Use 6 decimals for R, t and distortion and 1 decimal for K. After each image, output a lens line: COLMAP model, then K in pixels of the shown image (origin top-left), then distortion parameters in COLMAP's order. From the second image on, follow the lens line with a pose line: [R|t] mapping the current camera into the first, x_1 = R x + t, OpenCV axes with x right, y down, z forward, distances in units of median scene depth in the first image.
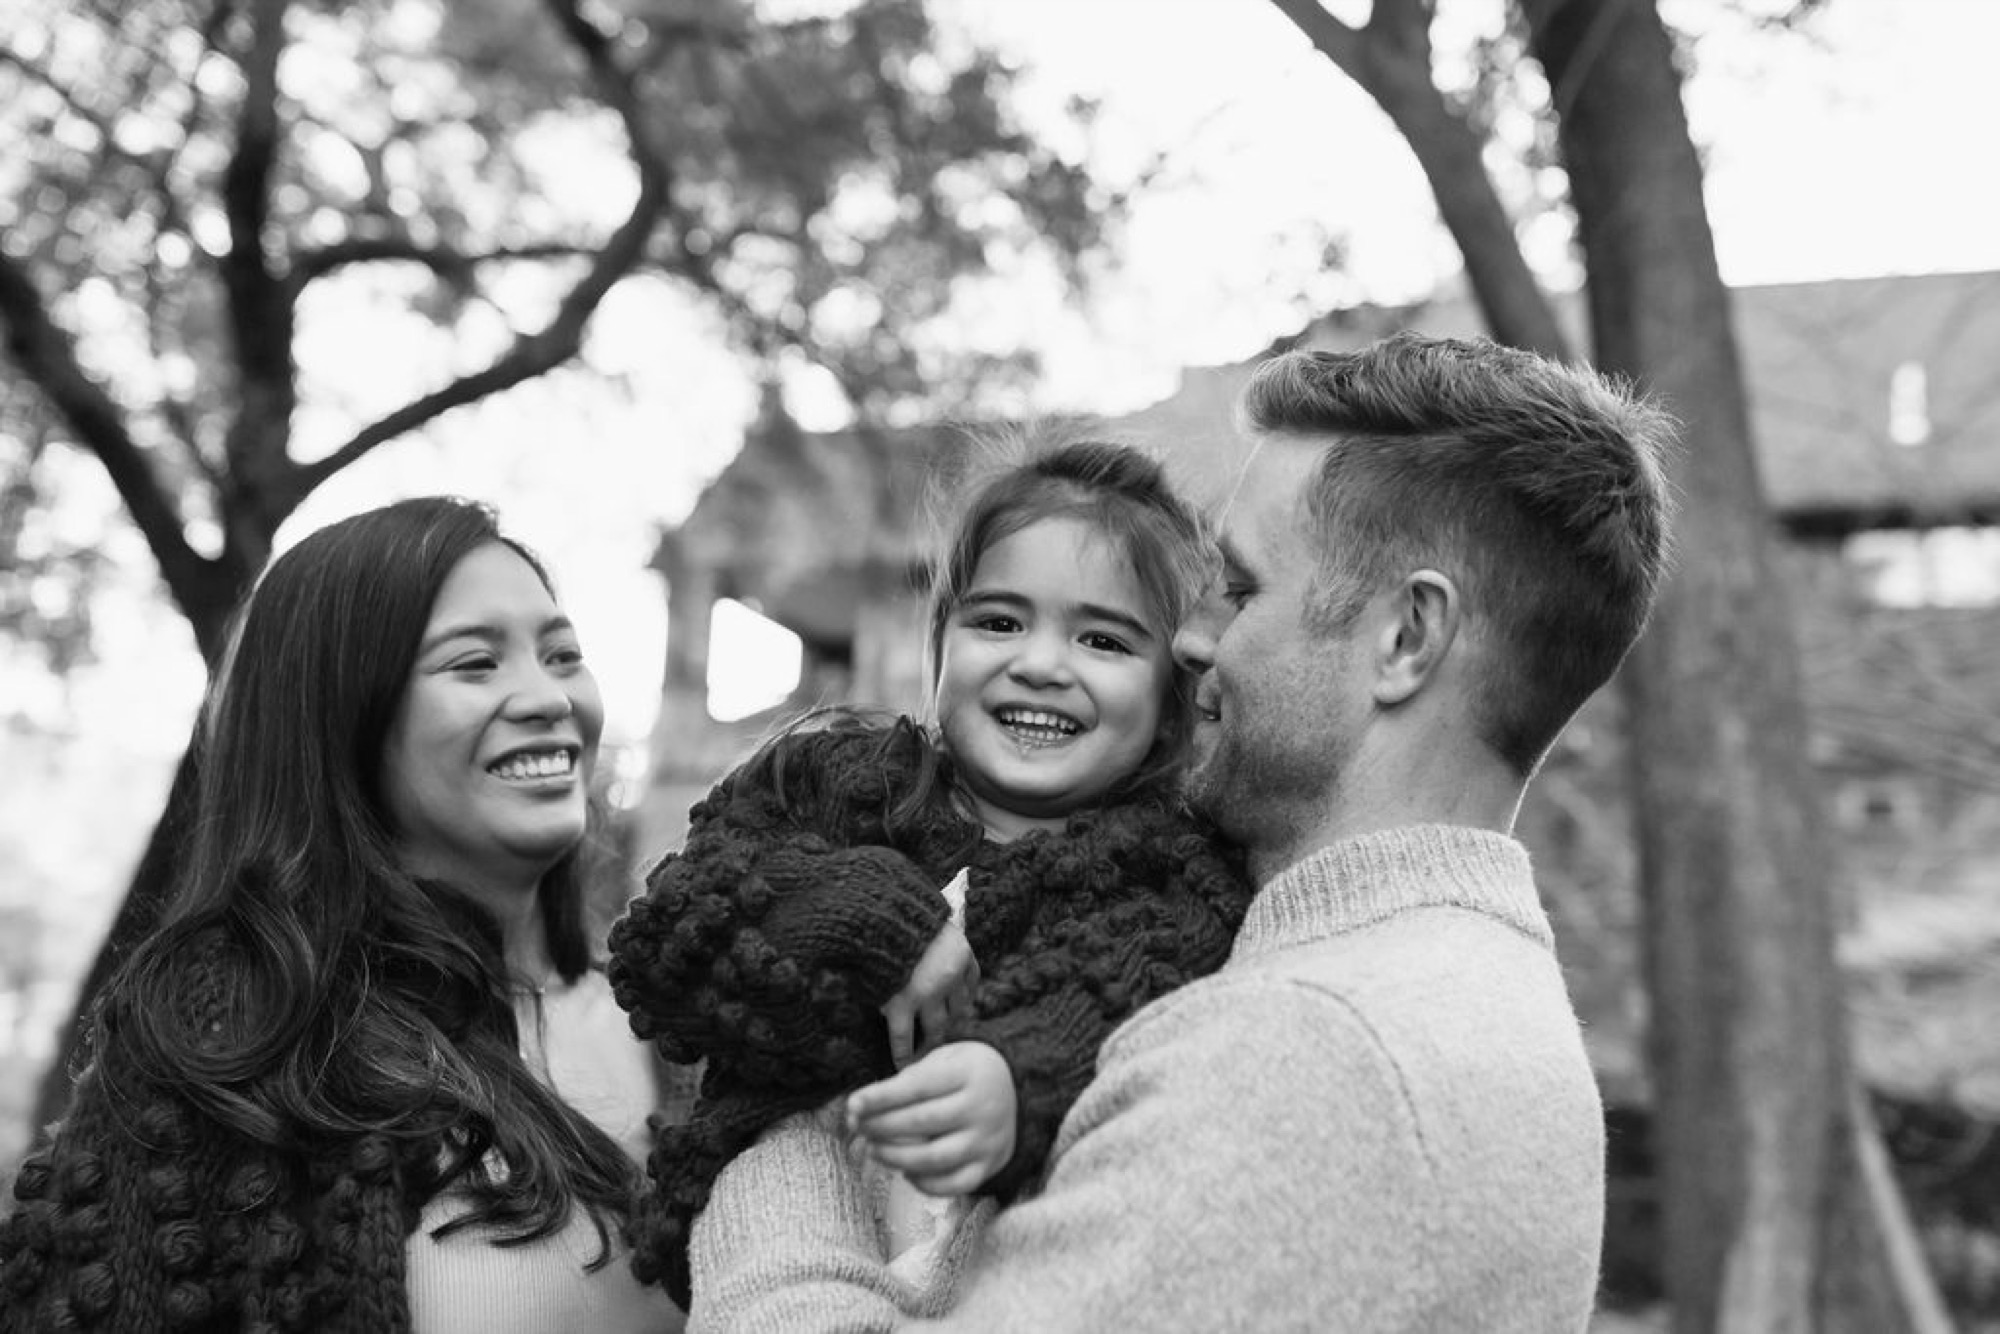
lens RADIAL K [[2137.7, 0, 1004.9], [0, 2137.7, 661.3], [0, 0, 1]] dist [-0.020147, 0.000000]
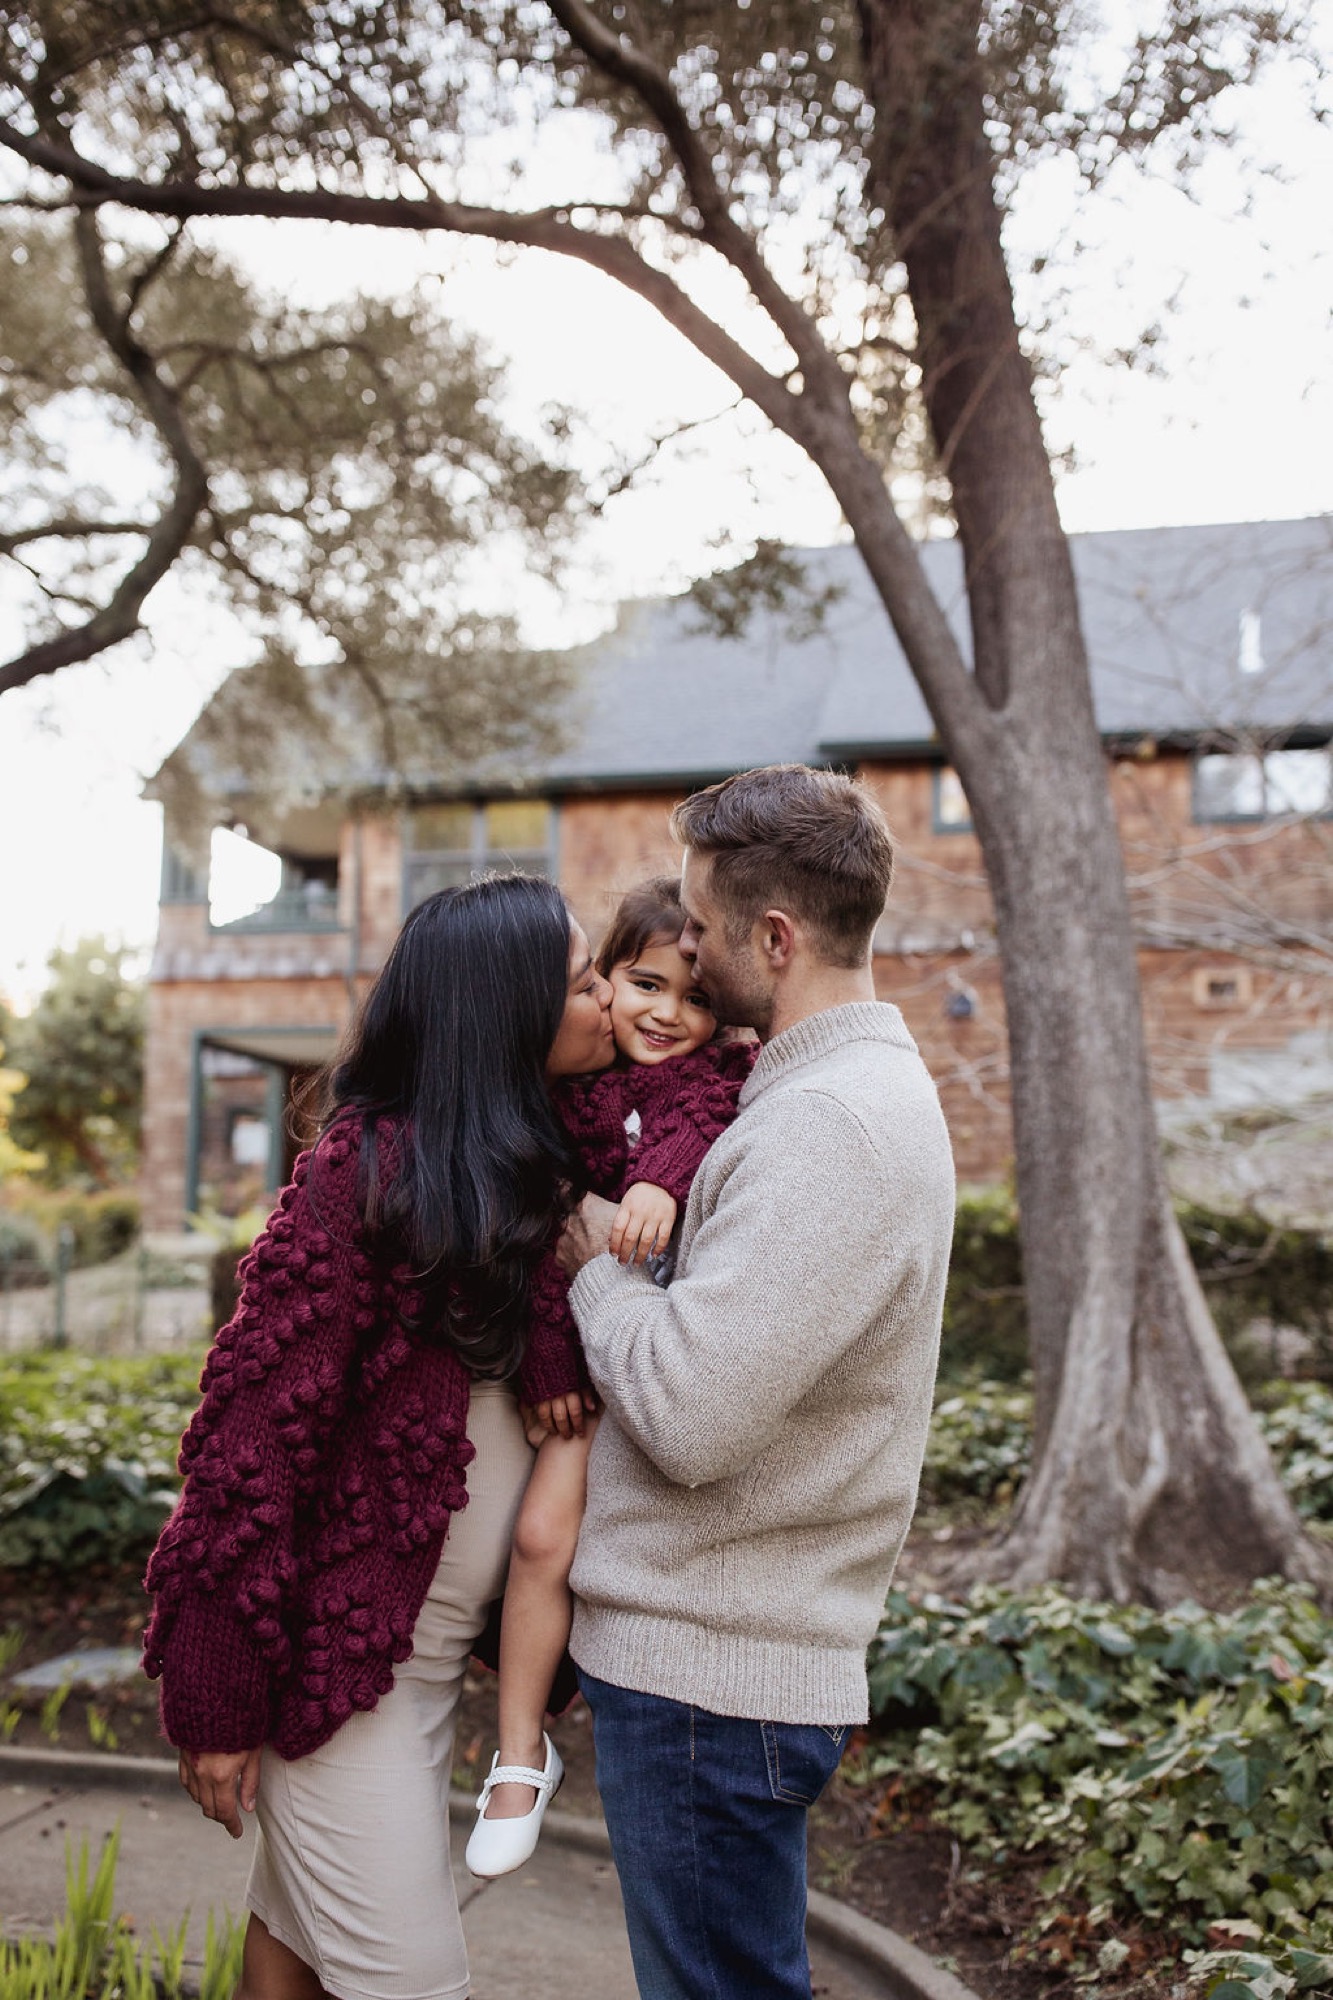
lens RADIAL K [[2137.7, 0, 663.2], [0, 2137.7, 1001.9], [0, 0, 1]] dist [-0.020147, 0.000000]
pose [[0.992925, -0.022276, 0.116634, -0.052174], [0.014070, 0.997398, 0.070710, -0.016800], [-0.117906, -0.068568, 0.990655, -0.212085]]
